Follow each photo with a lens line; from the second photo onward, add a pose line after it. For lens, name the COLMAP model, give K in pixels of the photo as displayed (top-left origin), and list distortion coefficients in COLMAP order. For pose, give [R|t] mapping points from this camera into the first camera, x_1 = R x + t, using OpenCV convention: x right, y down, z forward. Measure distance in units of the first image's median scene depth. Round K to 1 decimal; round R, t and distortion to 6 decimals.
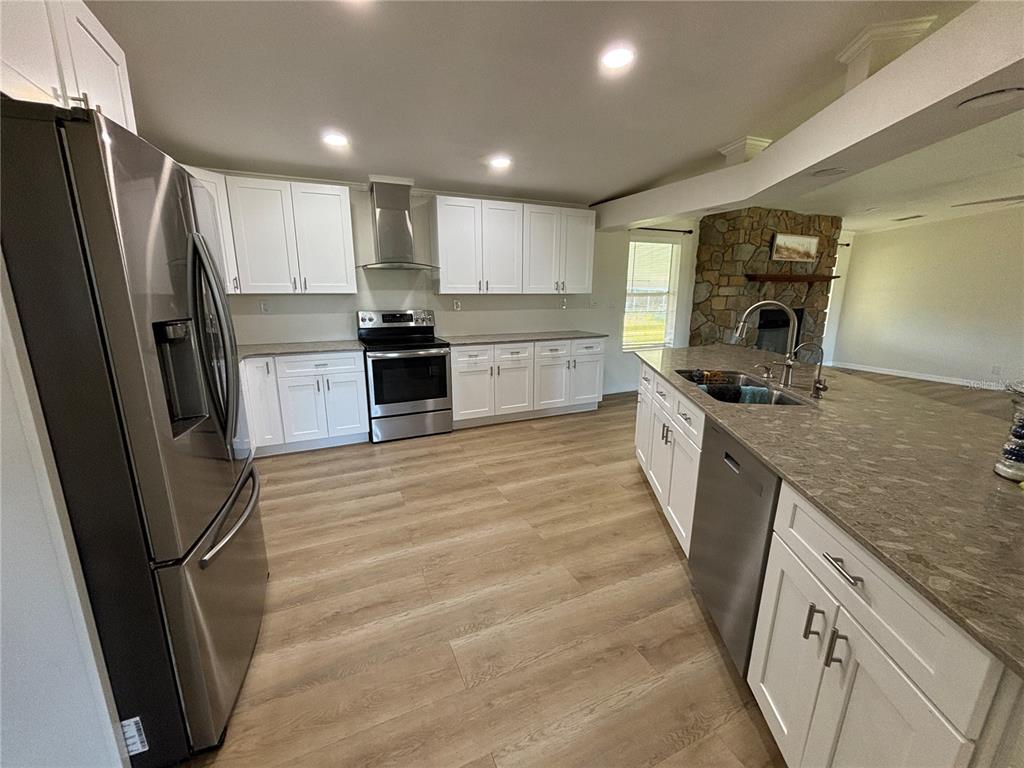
lens RADIAL K [[410.3, 0, 511.6], [0, 410.3, 380.8], [0, 0, 1]] dist [-0.001632, -0.000937]
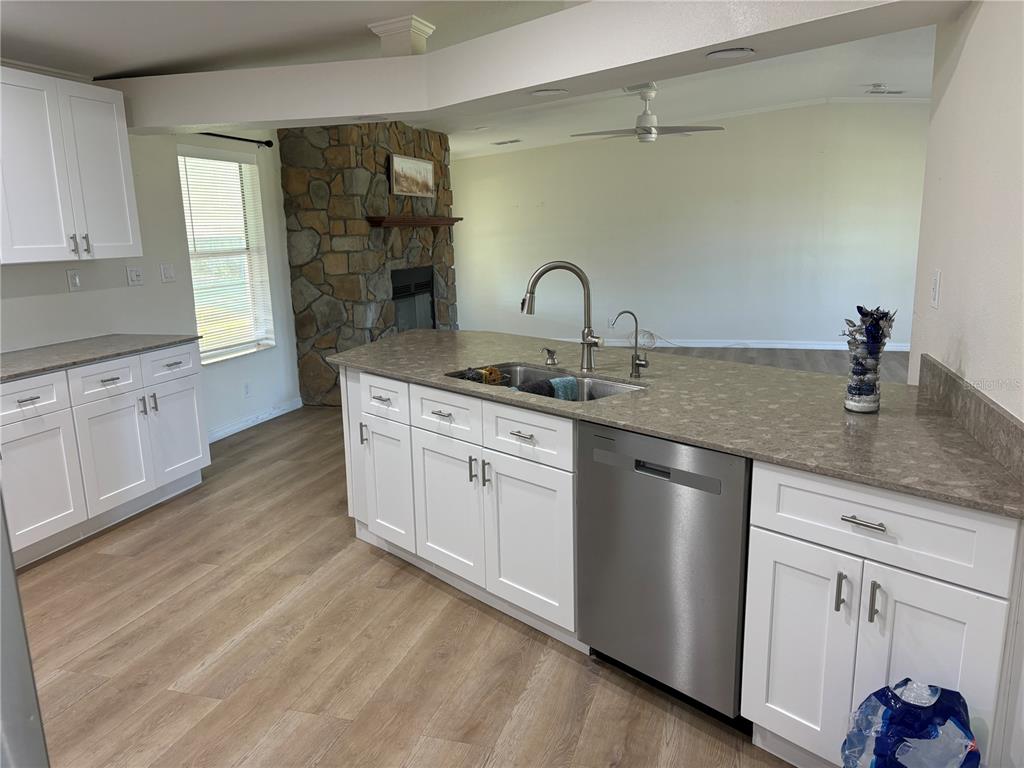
lens RADIAL K [[775.0, 0, 511.8], [0, 775.0, 387.1], [0, 0, 1]] dist [0.028143, 0.006892]
pose [[0.658071, -0.167247, 0.734146, -0.236990], [0.186793, 0.980802, 0.056001, -0.030631], [-0.729418, 0.100281, 0.676678, 0.058752]]
